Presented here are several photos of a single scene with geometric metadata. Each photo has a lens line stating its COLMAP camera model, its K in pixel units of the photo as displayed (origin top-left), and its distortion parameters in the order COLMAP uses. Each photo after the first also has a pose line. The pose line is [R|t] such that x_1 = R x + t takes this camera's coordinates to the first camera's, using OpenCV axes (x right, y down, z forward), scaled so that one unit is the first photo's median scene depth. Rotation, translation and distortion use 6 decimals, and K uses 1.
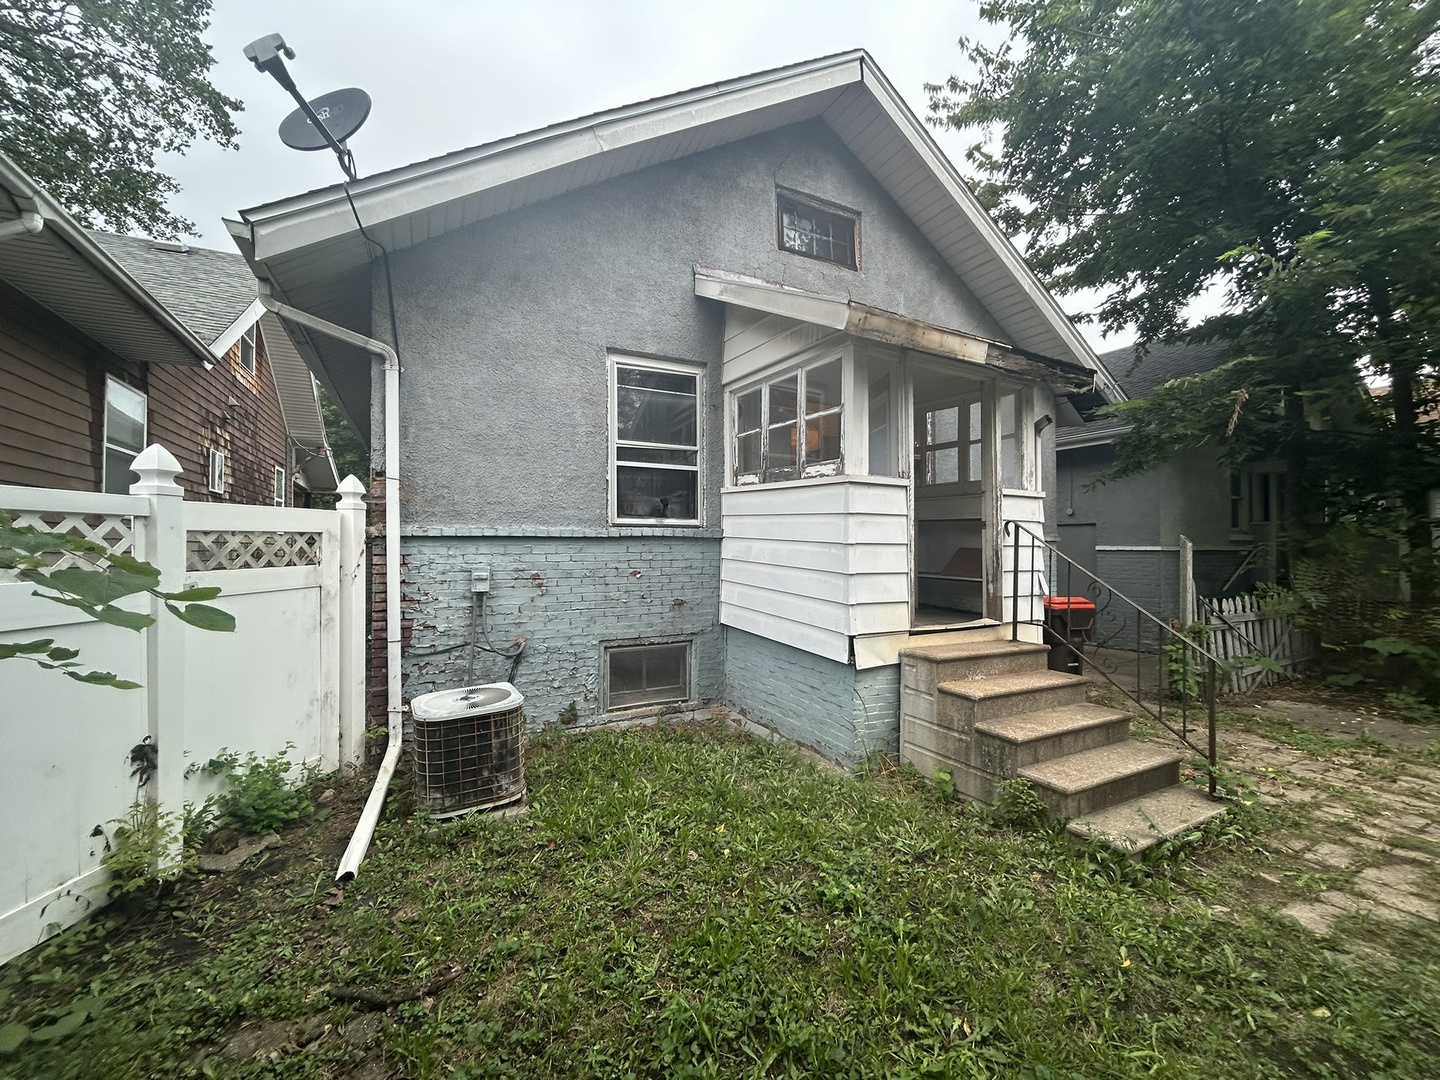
lens RADIAL K [[576.1, 0, 718.4], [0, 576.1, 540.3], [0, 0, 1]] dist [-0.003572, 0.000646]
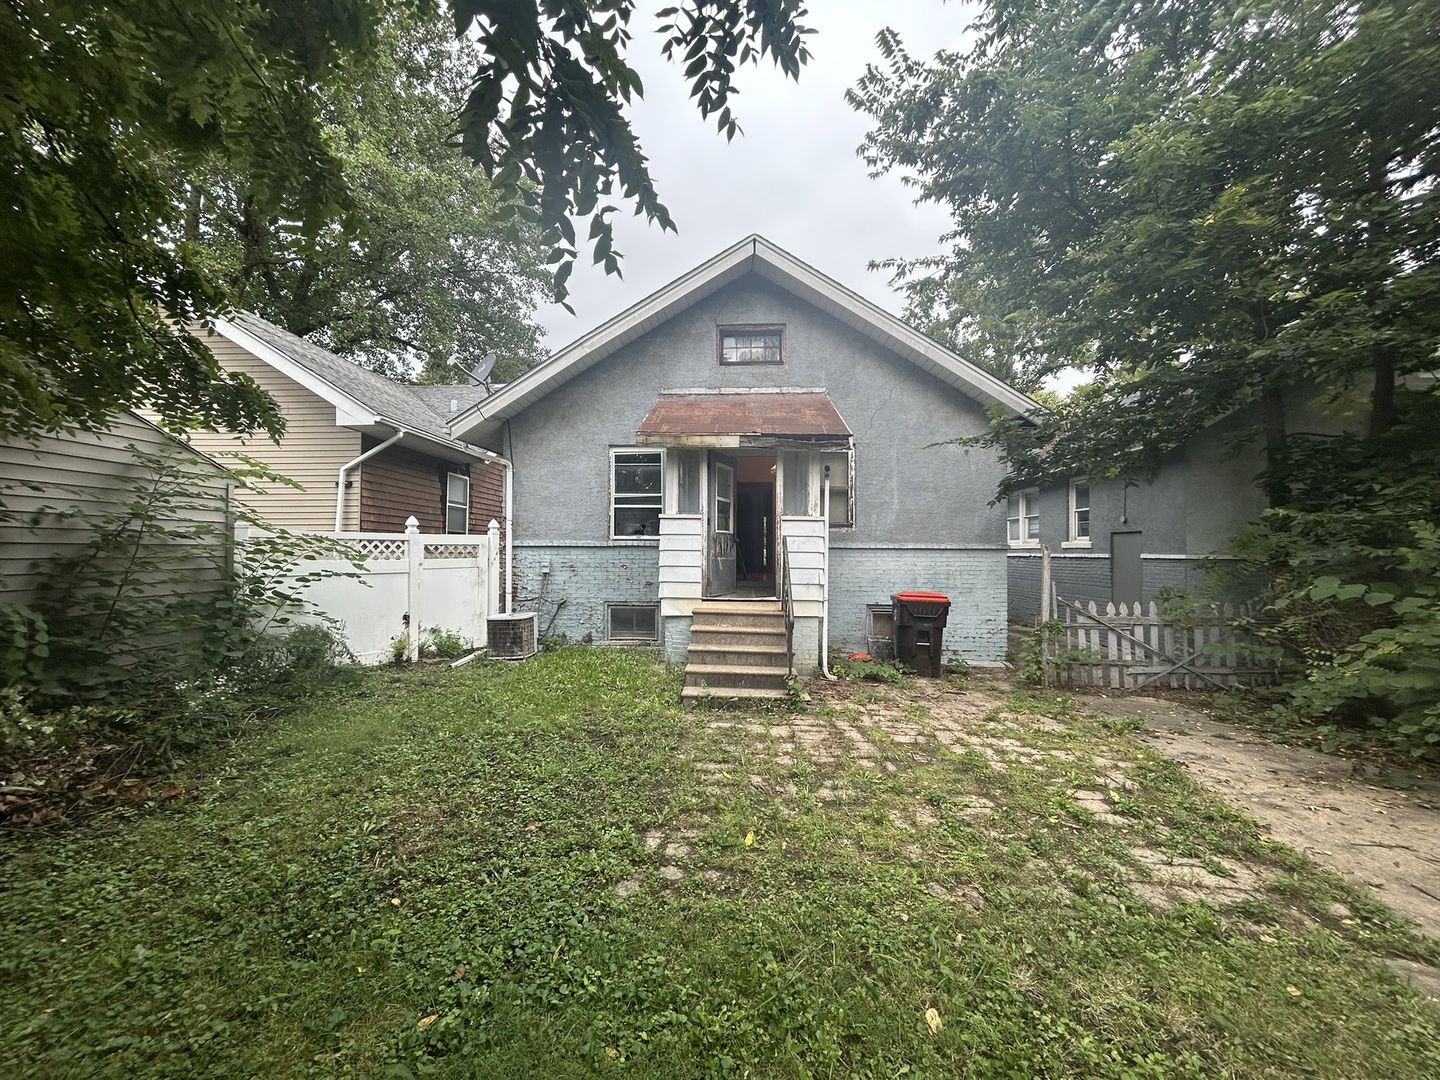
lens RADIAL K [[576.1, 0, 718.4], [0, 576.1, 540.3], [0, 0, 1]] dist [-0.003572, 0.000646]
pose [[0.864237, -0.004907, -0.503060, 1.171060], [-0.000529, 0.999943, -0.010662, -0.005336], [0.503084, 0.009481, 0.864186, -0.483908]]
